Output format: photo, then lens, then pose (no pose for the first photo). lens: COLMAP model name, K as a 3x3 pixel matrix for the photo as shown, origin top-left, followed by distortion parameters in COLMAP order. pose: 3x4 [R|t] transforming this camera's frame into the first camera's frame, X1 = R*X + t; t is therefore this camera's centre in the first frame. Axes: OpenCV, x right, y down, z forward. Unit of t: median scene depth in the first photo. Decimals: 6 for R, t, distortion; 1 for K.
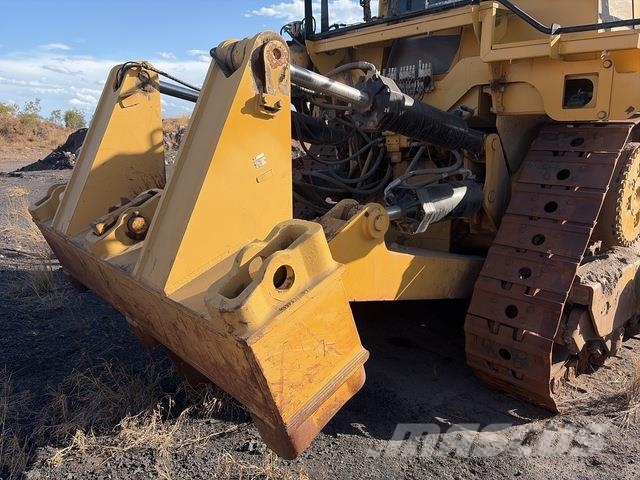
lens RADIAL K [[485.9, 0, 323.9], [0, 485.9, 238.3], [0, 0, 1]] dist [0.053576, -0.059298]
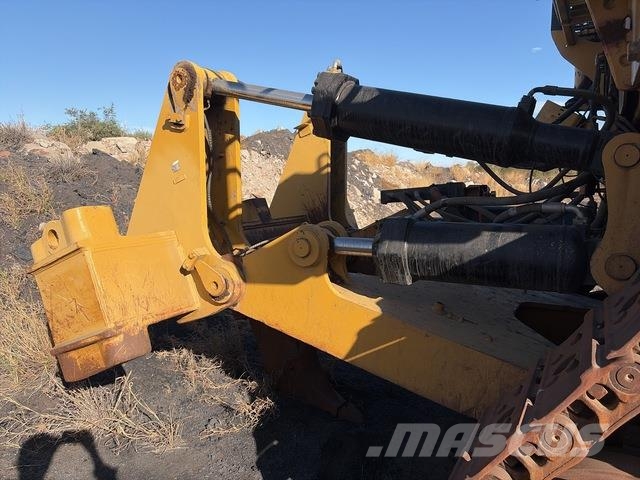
lens RADIAL K [[485.9, 0, 318.0], [0, 485.9, 241.8], [0, 0, 1]] dist [0.053576, -0.059298]
pose [[0.300420, 0.124918, -0.945592, 0.785145], [-0.217227, 0.974294, 0.059696, -0.084227], [0.928741, 0.187474, 0.319833, 0.655951]]
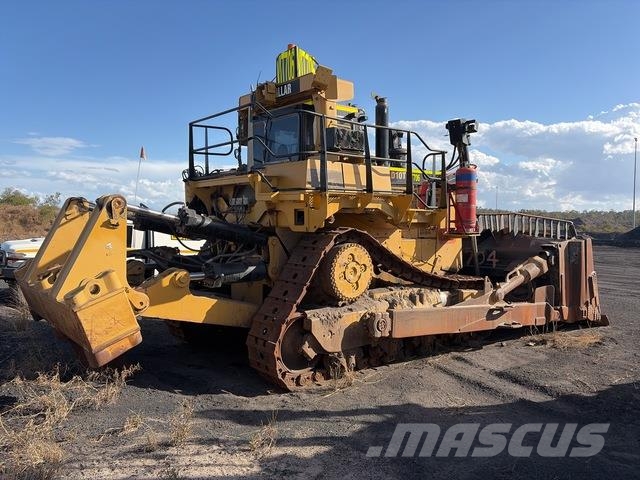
lens RADIAL K [[485.9, 0, 321.3], [0, 485.9, 235.5], [0, 0, 1]] dist [0.053576, -0.059298]
pose [[0.999461, 0.022418, -0.023979, 0.628460], [-0.026670, 0.980442, -0.194995, 0.146353], [0.019138, 0.195529, 0.980511, -0.861909]]
